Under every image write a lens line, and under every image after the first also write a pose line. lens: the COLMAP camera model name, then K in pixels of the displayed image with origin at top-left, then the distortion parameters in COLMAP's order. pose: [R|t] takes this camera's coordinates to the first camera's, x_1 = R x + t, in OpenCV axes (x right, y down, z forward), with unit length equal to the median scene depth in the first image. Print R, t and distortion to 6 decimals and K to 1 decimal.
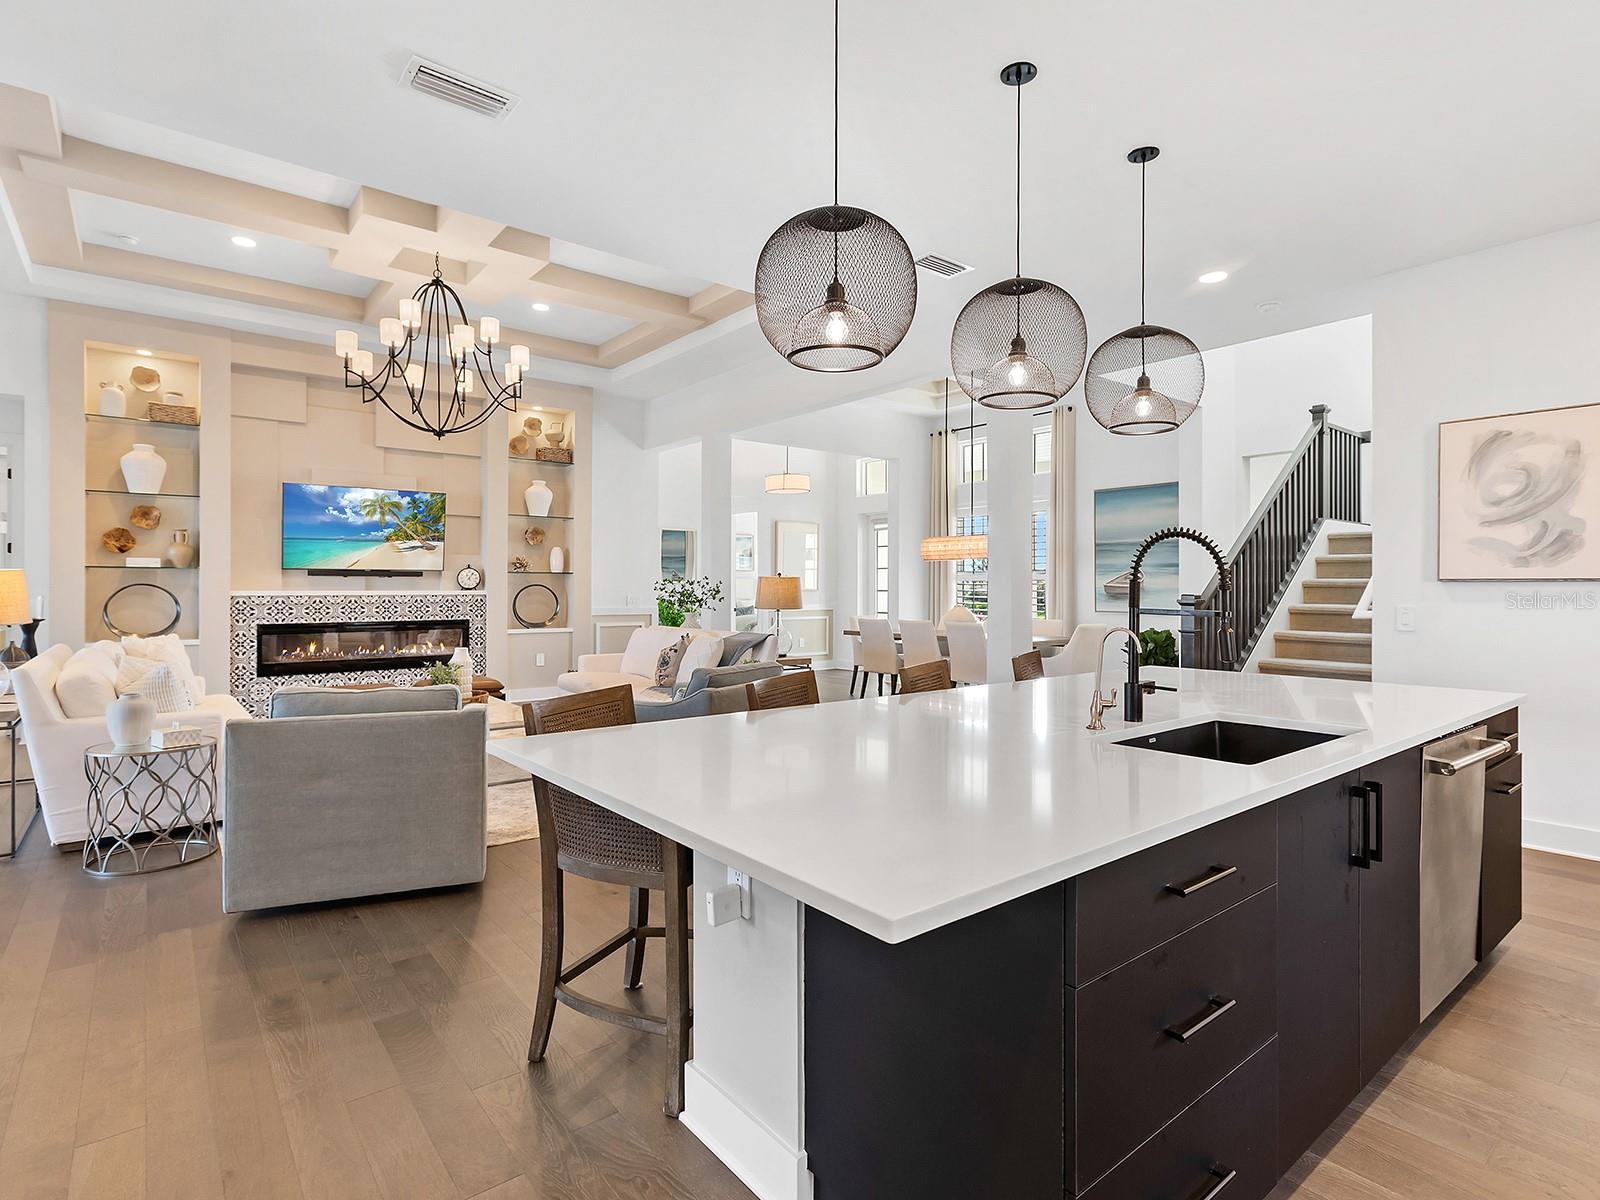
lens RADIAL K [[809.8, 0, 816.9], [0, 809.8, 591.0], [0, 0, 1]] dist [0.011335, -0.002366]
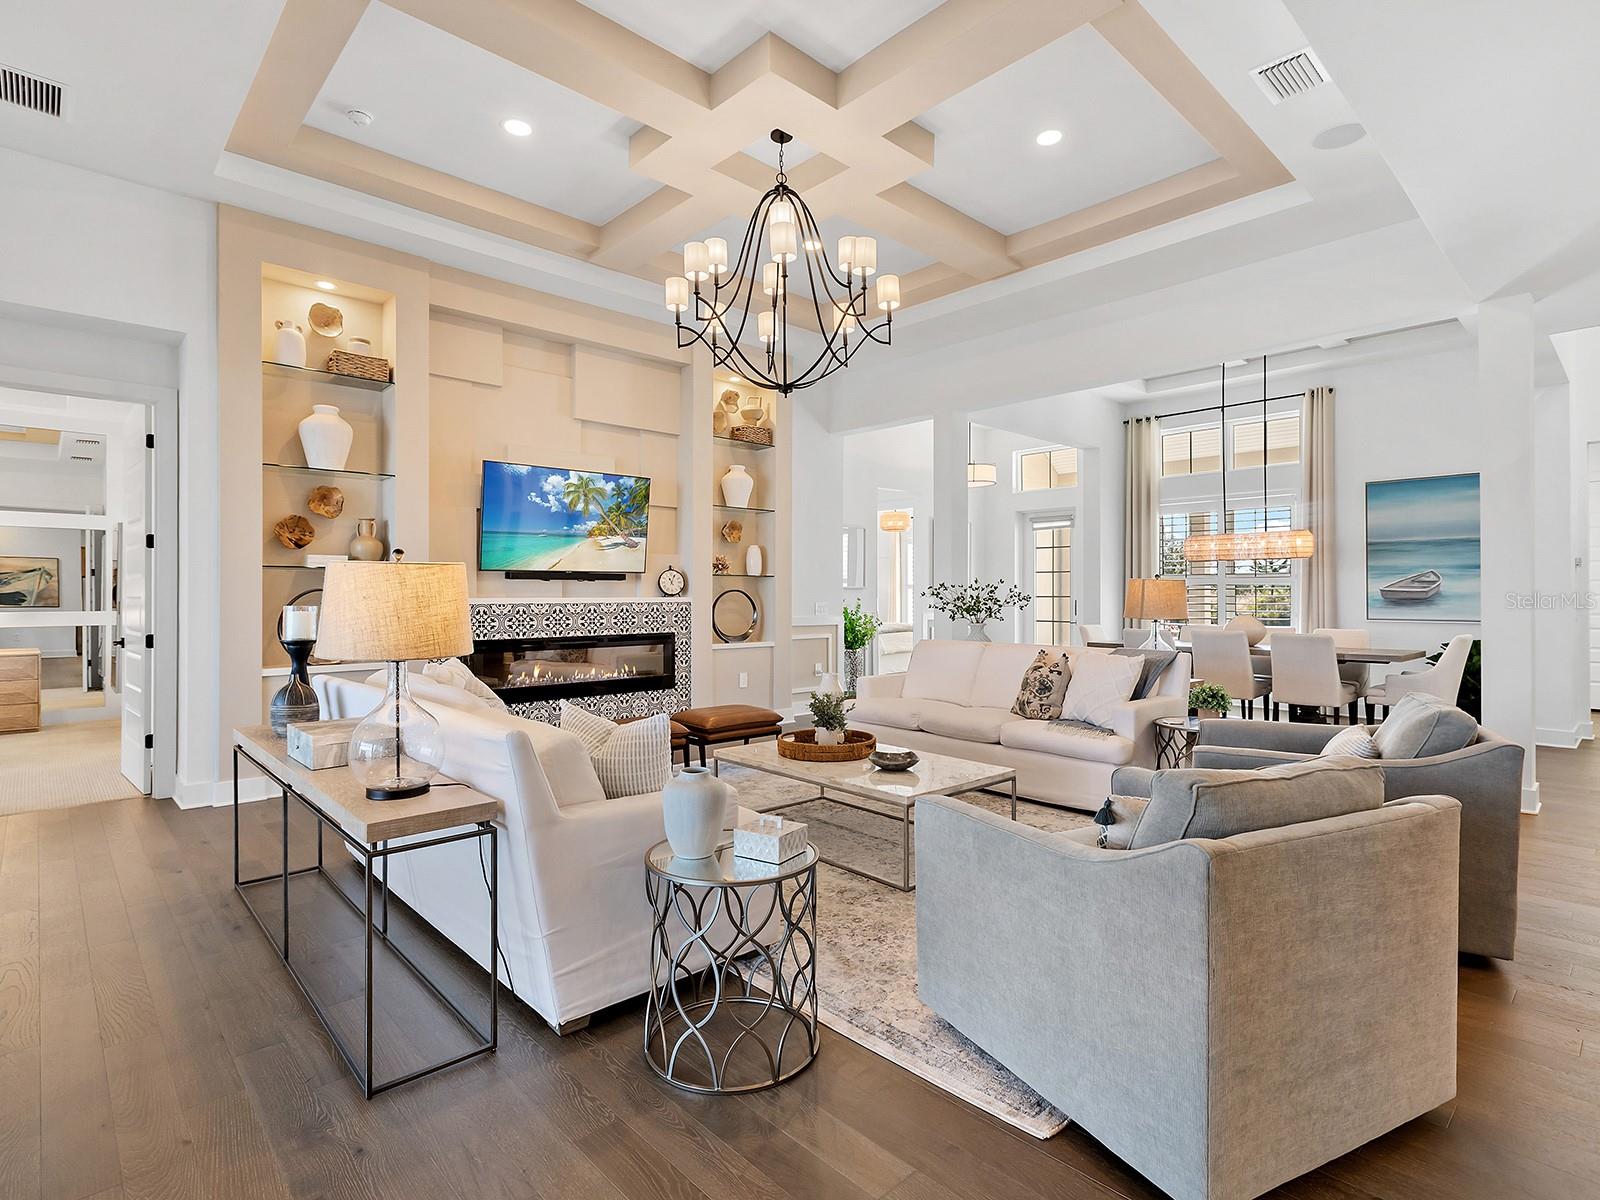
lens RADIAL K [[809.8, 0, 805.1], [0, 809.8, 590.2], [0, 0, 1]] dist [0.011335, -0.002366]
pose [[0.997299, -0.001792, 0.073425, -0.383491], [0.002488, 0.999953, -0.009379, 0.000062], [-0.073405, 0.009537, 0.997257, 0.188588]]
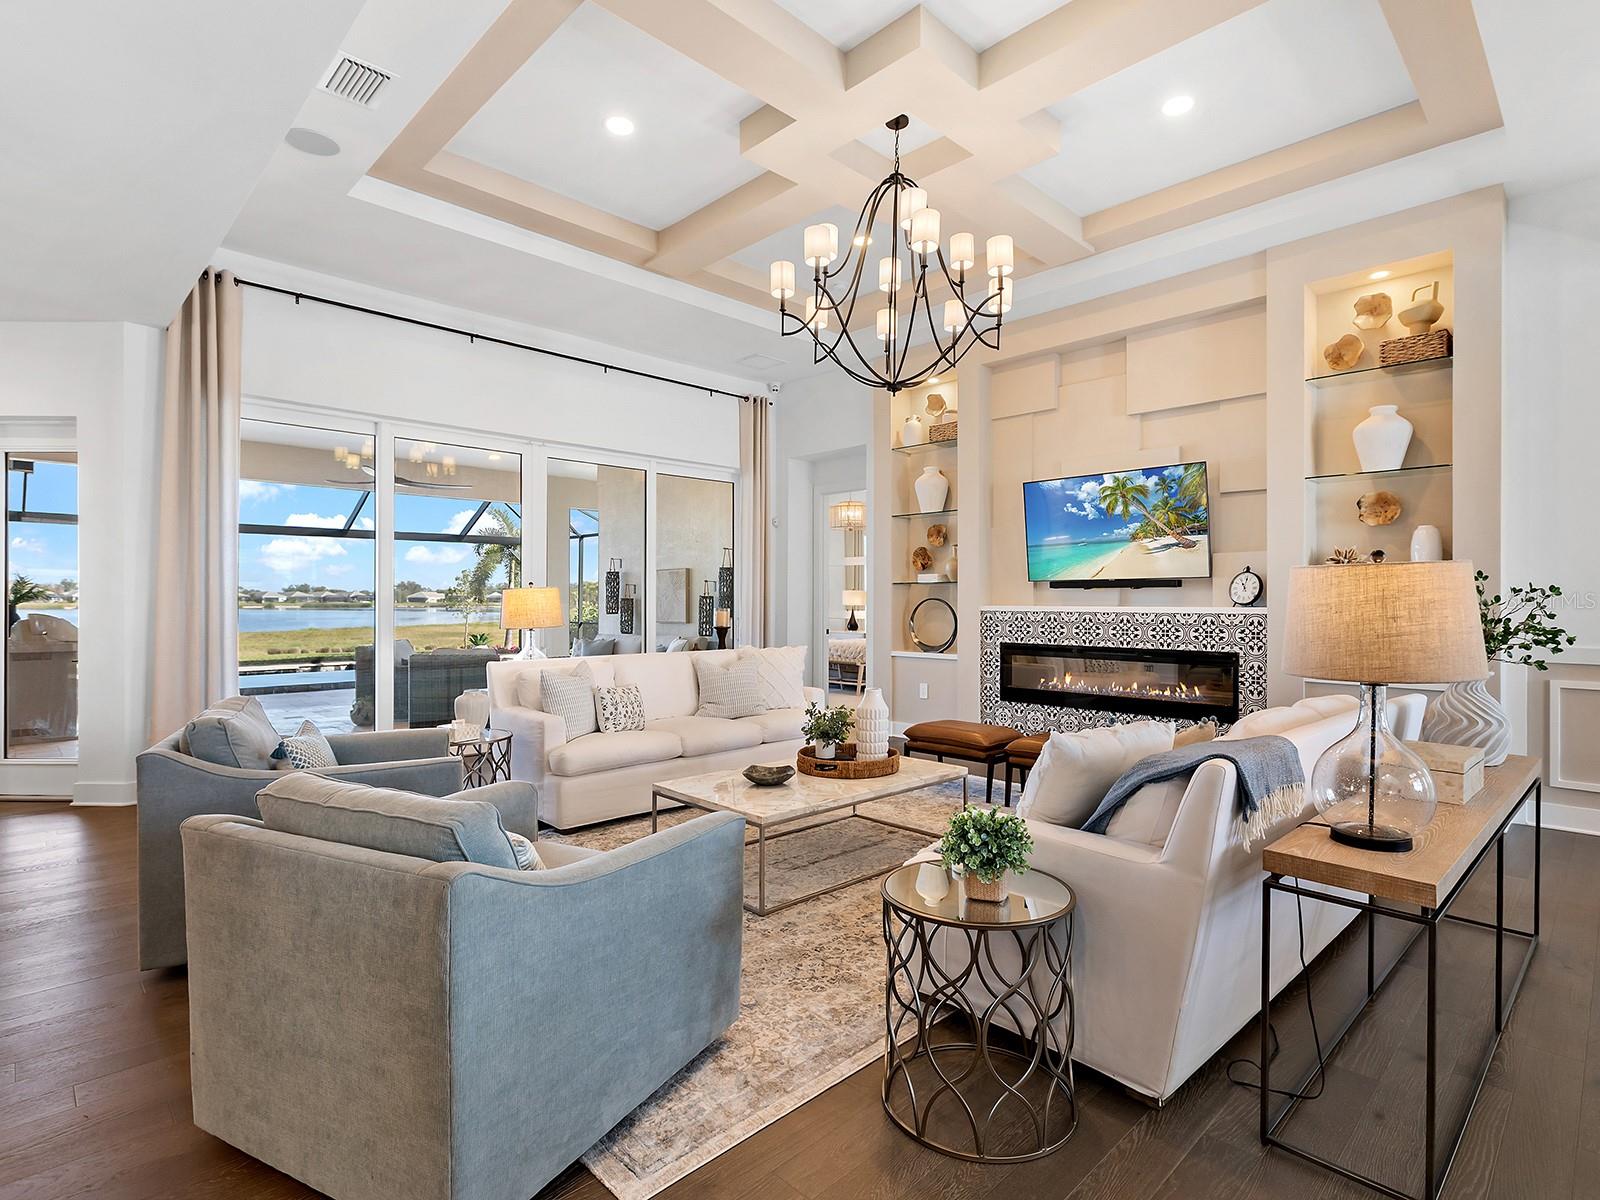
lens RADIAL K [[809.8, 0, 825.7], [0, 809.8, 598.2], [0, 0, 1]] dist [0.011335, -0.002366]
pose [[0.106643, -0.004729, -0.994286, 0.179765], [-0.007691, 0.999955, -0.005581, -0.001969], [0.994268, 0.008242, 0.106601, 0.656862]]
